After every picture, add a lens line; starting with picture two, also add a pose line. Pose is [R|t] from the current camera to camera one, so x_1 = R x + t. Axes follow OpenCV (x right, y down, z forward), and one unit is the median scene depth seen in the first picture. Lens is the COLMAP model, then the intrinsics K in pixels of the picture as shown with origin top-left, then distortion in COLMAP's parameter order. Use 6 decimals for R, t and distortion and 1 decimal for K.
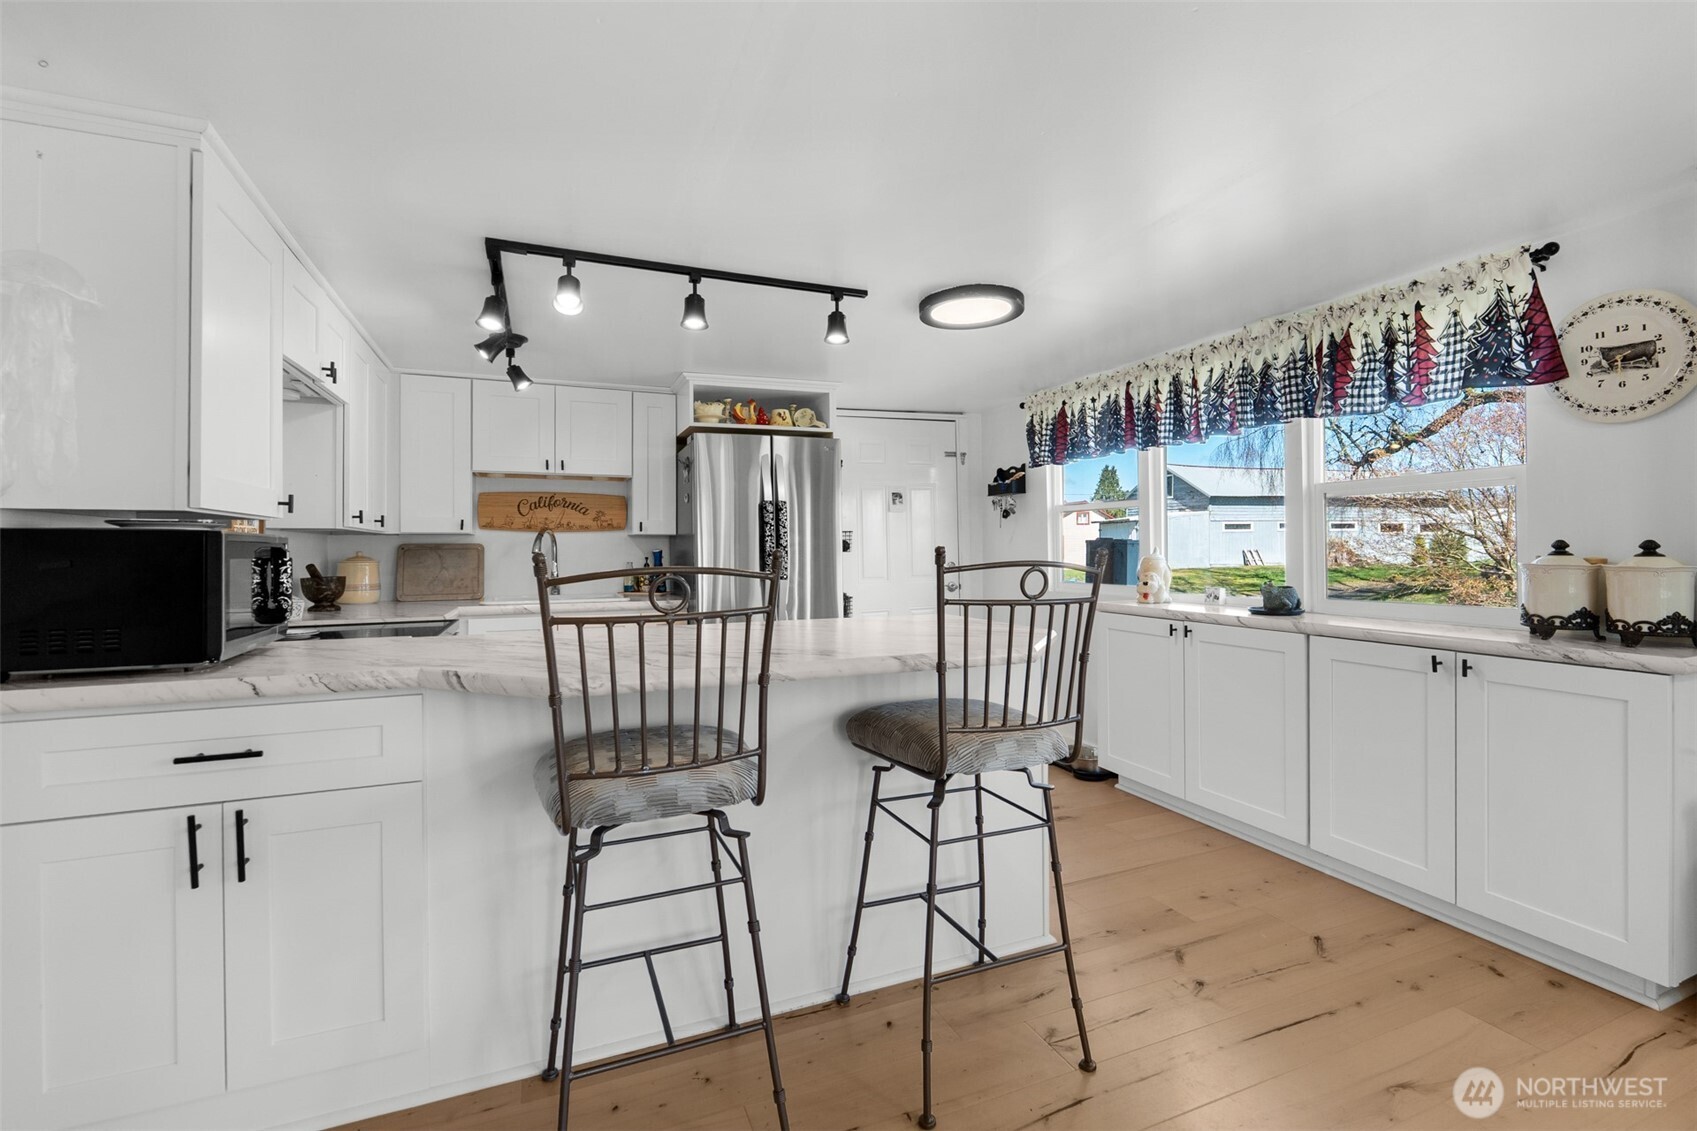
lens RADIAL K [[742.0, 0, 854.9], [0, 742.0, 554.5], [0, 0, 1]] dist [-0.020198, -0.000254]
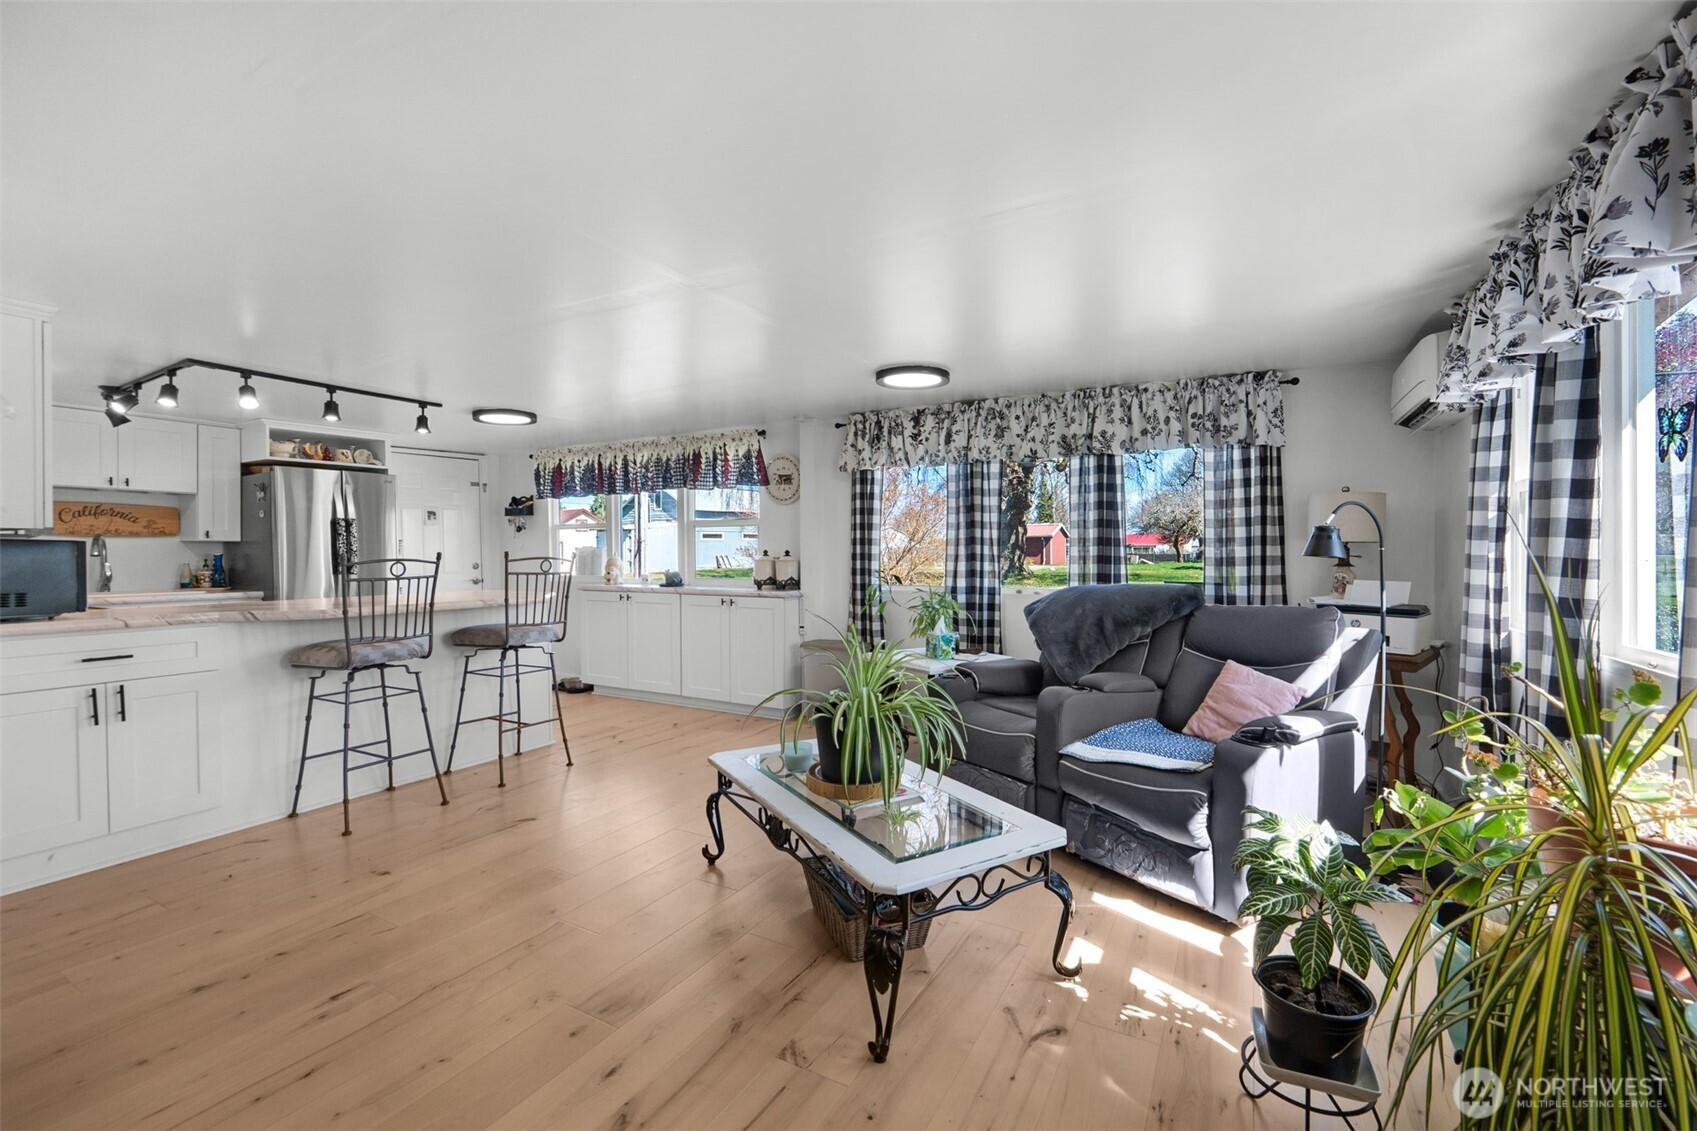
lens RADIAL K [[733.7, 0, 850.9], [0, 733.7, 555.3], [0, 0, 1]] dist [-0.005137, 0.000191]
pose [[0.796649, 0.000937, 0.604441, -0.222282], [0.003104, 0.999979, -0.005642, 0.010013], [-0.604434, 0.006371, 0.796630, -0.817730]]
